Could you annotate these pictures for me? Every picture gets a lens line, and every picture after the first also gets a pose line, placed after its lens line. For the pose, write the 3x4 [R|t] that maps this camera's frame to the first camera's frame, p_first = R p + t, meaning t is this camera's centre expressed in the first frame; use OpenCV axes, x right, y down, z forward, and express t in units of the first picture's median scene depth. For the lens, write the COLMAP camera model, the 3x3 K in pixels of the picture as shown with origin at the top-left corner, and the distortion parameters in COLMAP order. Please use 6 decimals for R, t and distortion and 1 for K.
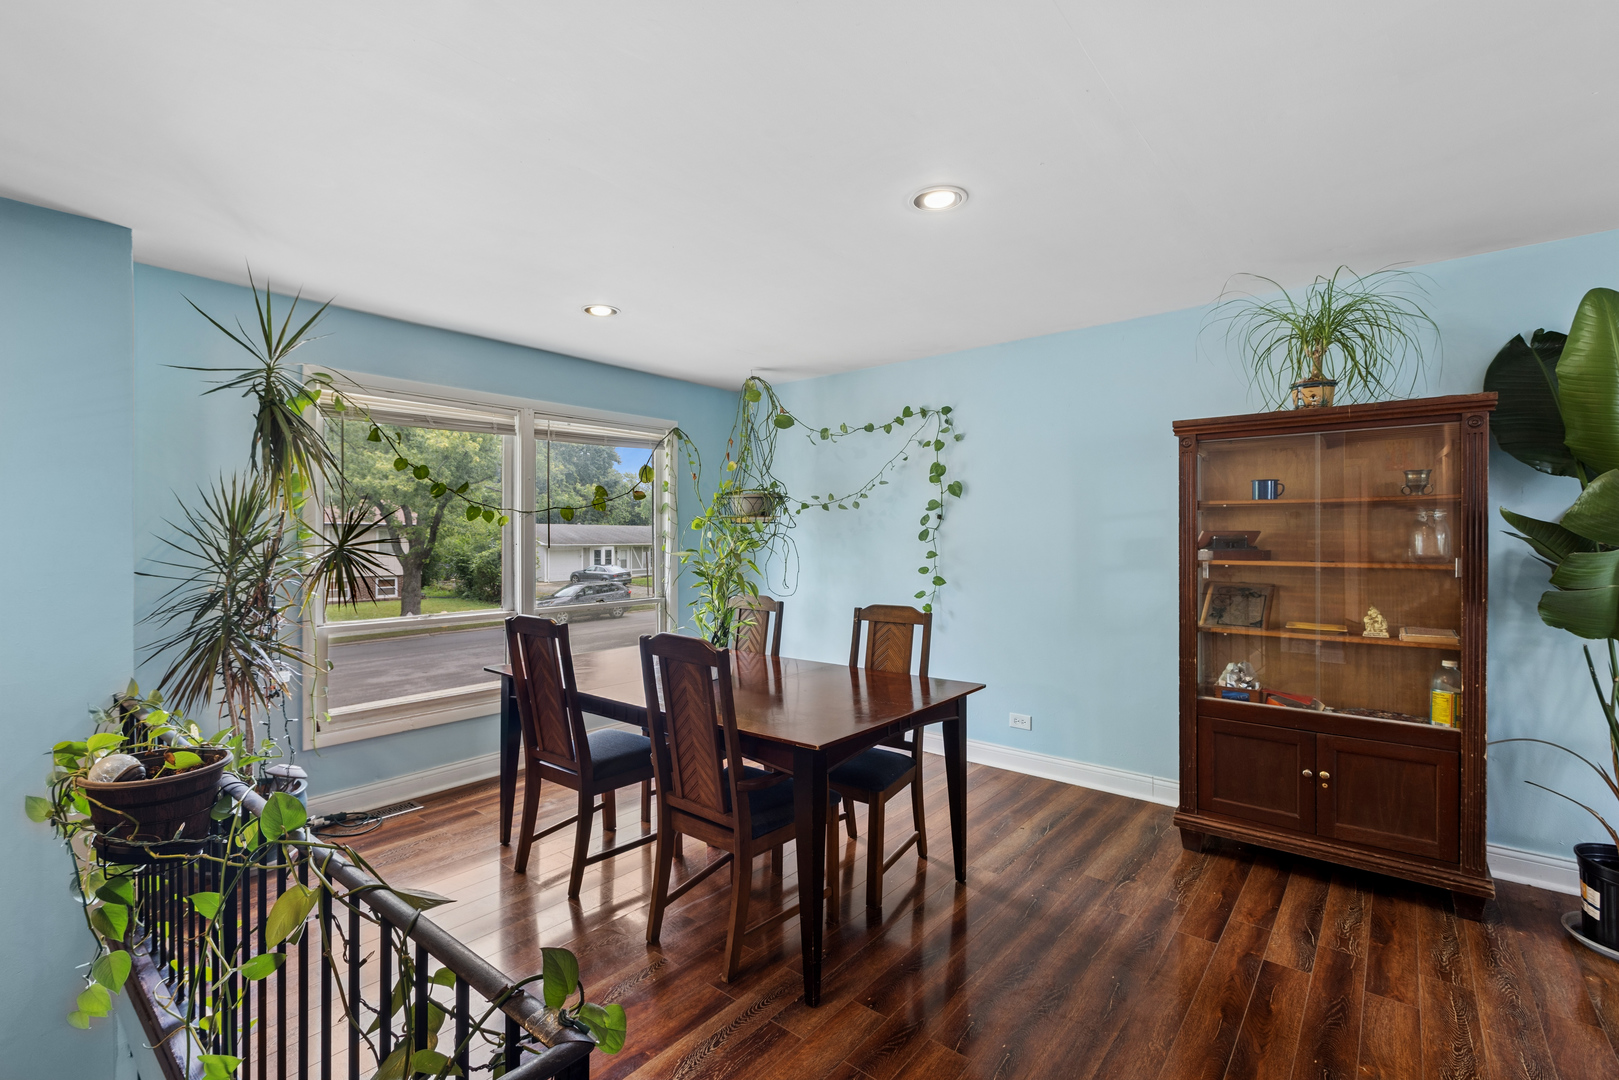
lens RADIAL K [[727.0, 0, 809.4], [0, 727.0, 537.8], [0, 0, 1]] dist [-0.001789, 0.000220]
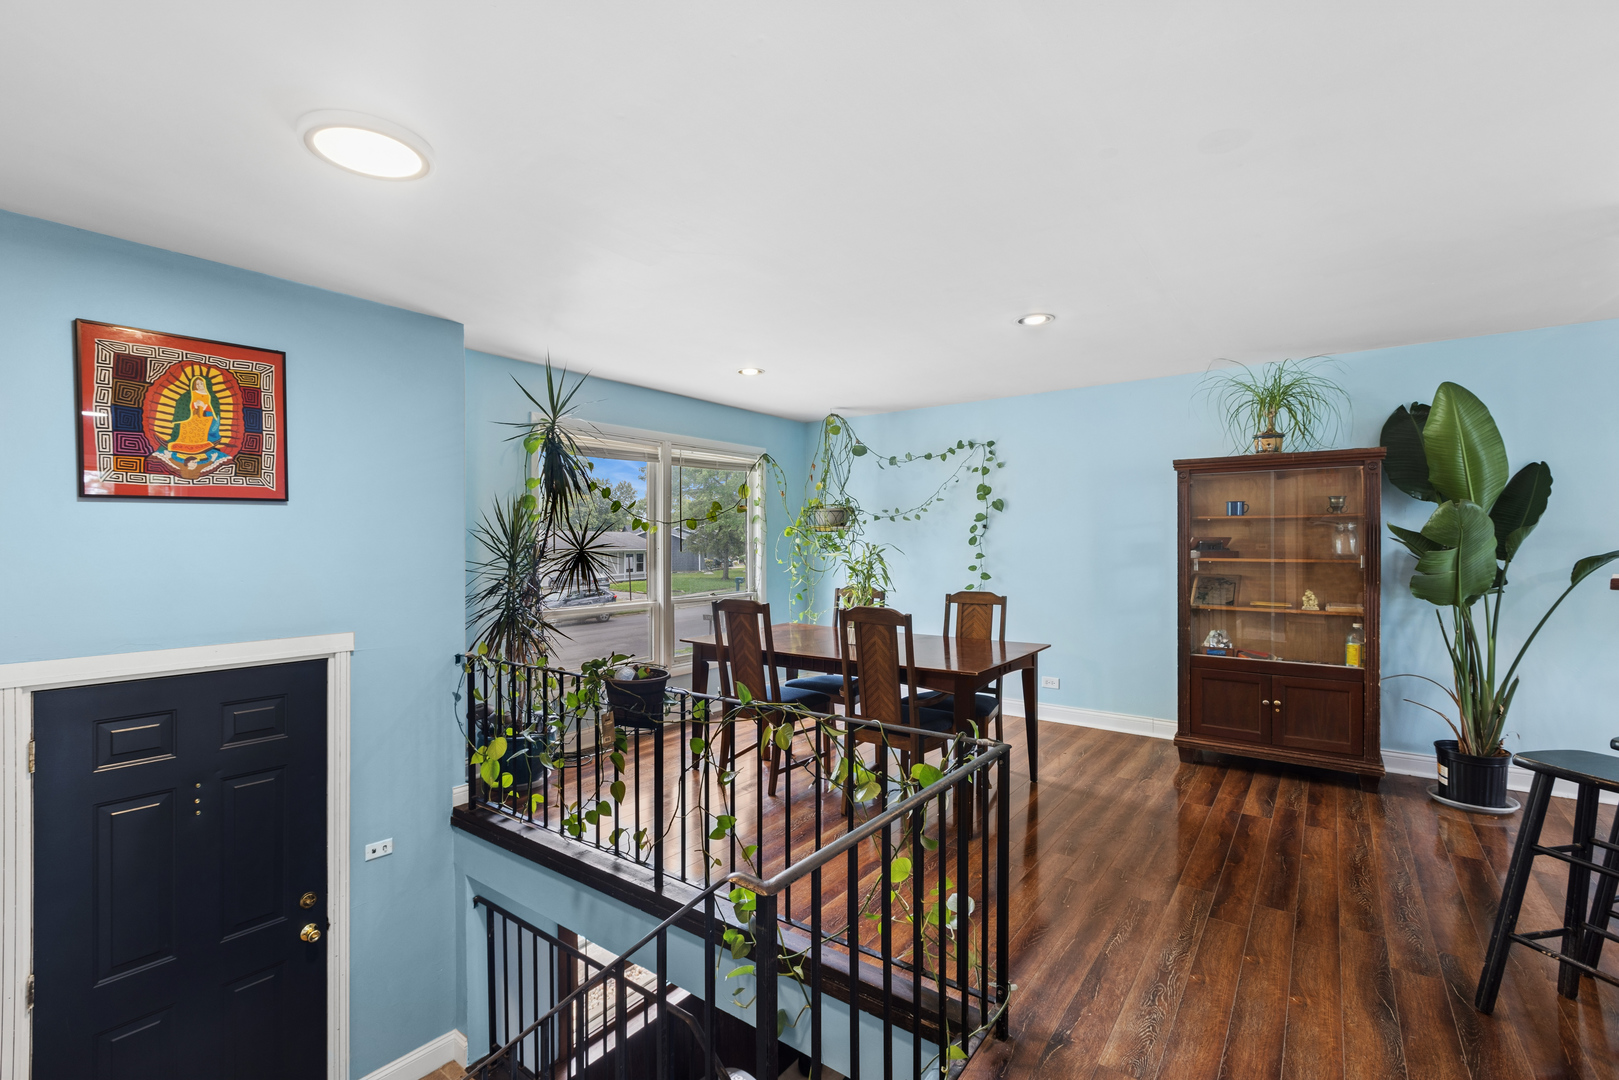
lens RADIAL K [[727.0, 0, 808.2], [0, 727.0, 543.7], [0, 0, 1]] dist [-0.001789, 0.000220]
pose [[0.998260, -0.002186, 0.058933, -0.309337], [0.002138, 0.999997, 0.000877, 0.000012], [-0.058935, -0.000750, 0.998262, -0.392577]]
